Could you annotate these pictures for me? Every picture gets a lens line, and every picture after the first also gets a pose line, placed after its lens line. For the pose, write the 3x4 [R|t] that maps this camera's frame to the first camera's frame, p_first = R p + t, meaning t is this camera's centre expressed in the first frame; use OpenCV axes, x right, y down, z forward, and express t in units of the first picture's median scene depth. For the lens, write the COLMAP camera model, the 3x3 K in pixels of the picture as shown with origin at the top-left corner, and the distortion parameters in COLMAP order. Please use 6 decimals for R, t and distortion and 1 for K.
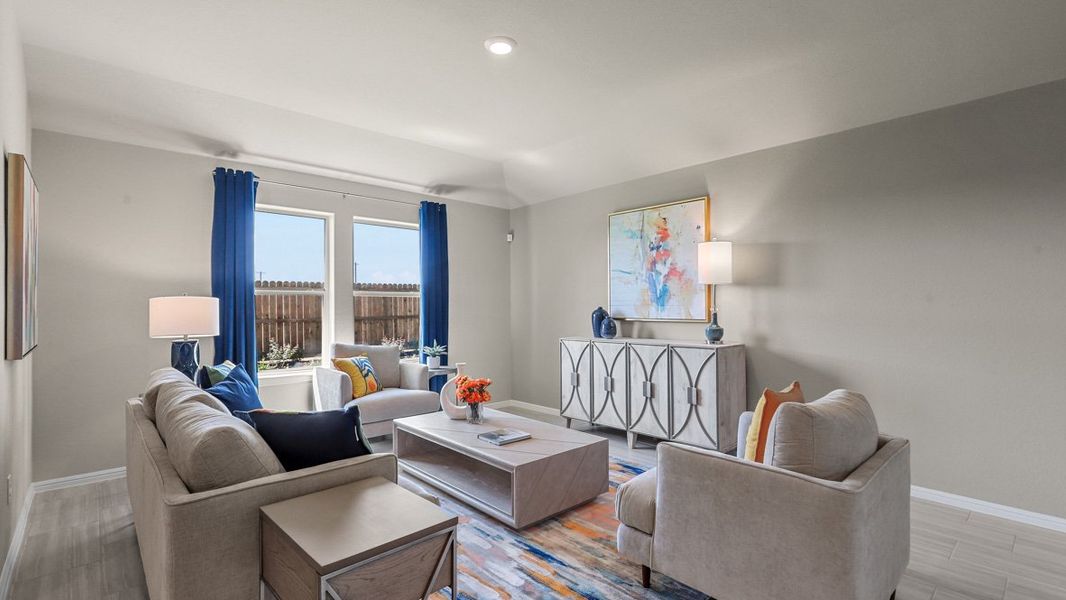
lens RADIAL K [[483.2, 0, 535.5], [0, 483.2, 305.9], [0, 0, 1]] dist [-0.000737, -0.000547]
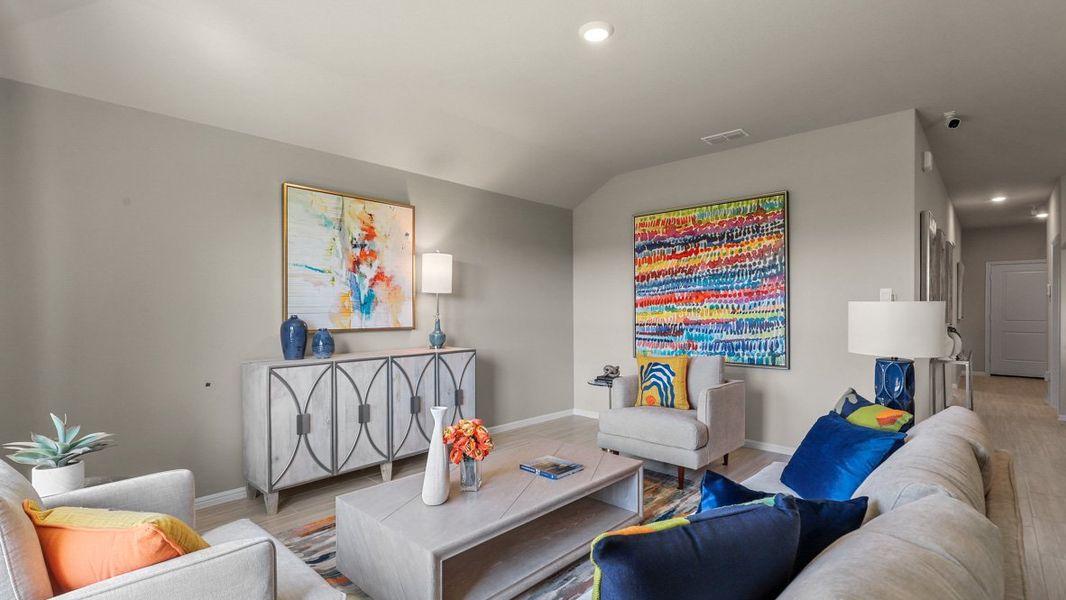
lens RADIAL K [[483.2, 0, 535.5], [0, 483.2, 305.9], [0, 0, 1]] dist [-0.000737, -0.000547]
pose [[-0.072362, 0.012980, 0.997294, -0.642564], [0.002711, 0.999914, -0.012817, -0.001672], [-0.997375, 0.001776, -0.072391, 0.768033]]
